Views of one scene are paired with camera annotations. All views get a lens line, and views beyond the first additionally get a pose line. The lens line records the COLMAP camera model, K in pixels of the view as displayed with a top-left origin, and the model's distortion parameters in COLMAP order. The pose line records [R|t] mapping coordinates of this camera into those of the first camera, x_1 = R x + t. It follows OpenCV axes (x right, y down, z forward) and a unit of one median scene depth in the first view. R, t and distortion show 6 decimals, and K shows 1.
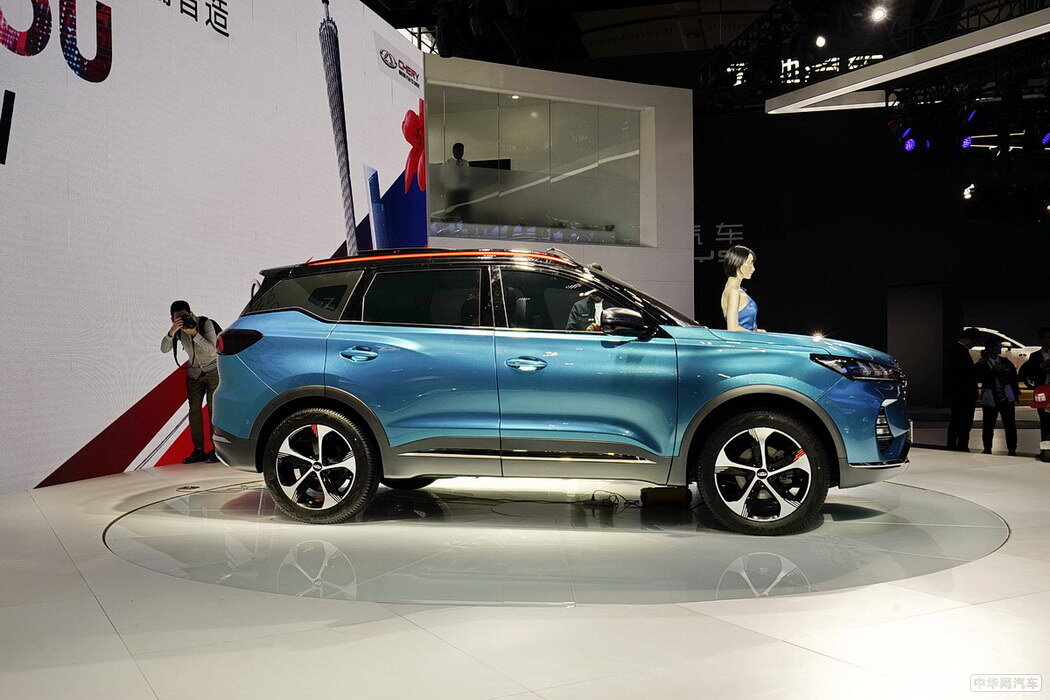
lens RADIAL K [[1053.0, 0, 525.0], [0, 1053.0, 350.0], [0, 0, 1]] dist [0.008504, 0.014363]
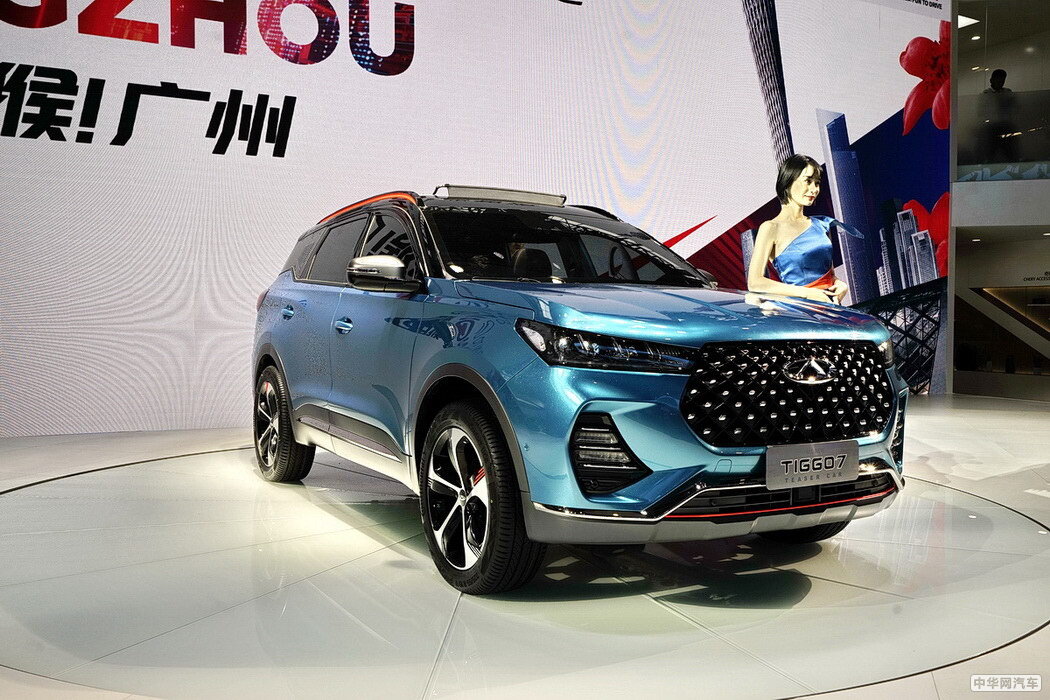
lens RADIAL K [[944.6, 0, 525.0], [0, 944.6, 350.0], [0, 0, 1]] dist [0.002259, 0.005362]
pose [[0.673254, 0.034777, -0.738593, 0.467696], [-0.007795, 0.999172, 0.039940, 0.000418], [0.739371, -0.021132, 0.672967, 0.428866]]
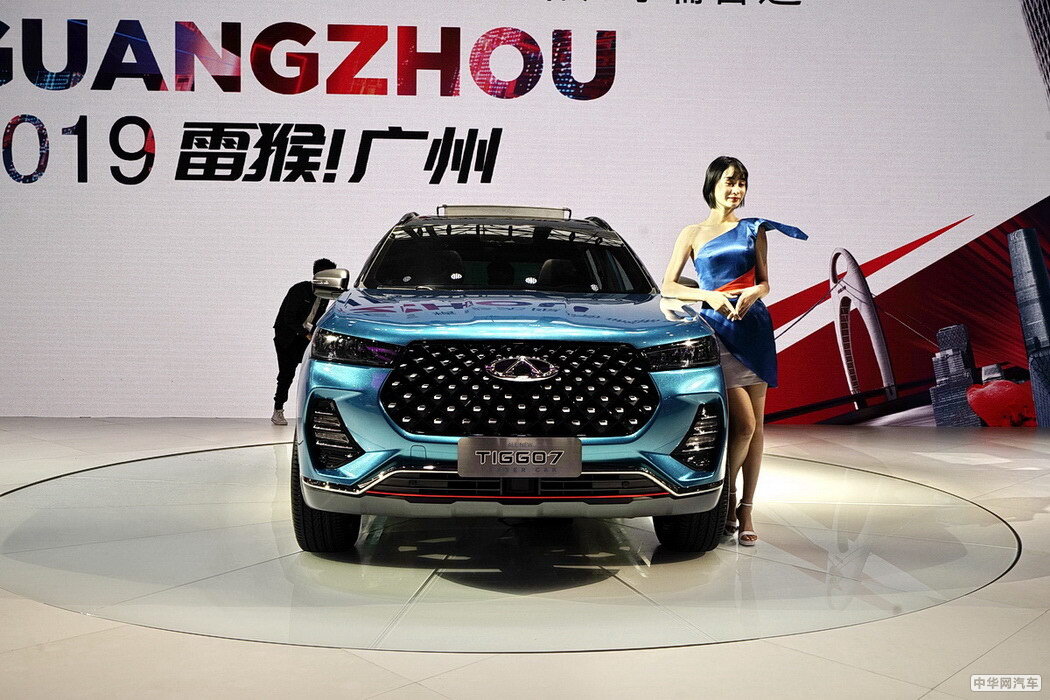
lens RADIAL K [[944.6, 0, 525.0], [0, 944.6, 350.0], [0, 0, 1]] dist [0.002259, 0.005362]
pose [[0.266625, 0.031794, -0.963276, 0.647791], [-0.012424, 0.999486, 0.029550, 0.003026], [0.963720, 0.004089, 0.266883, 0.659198]]
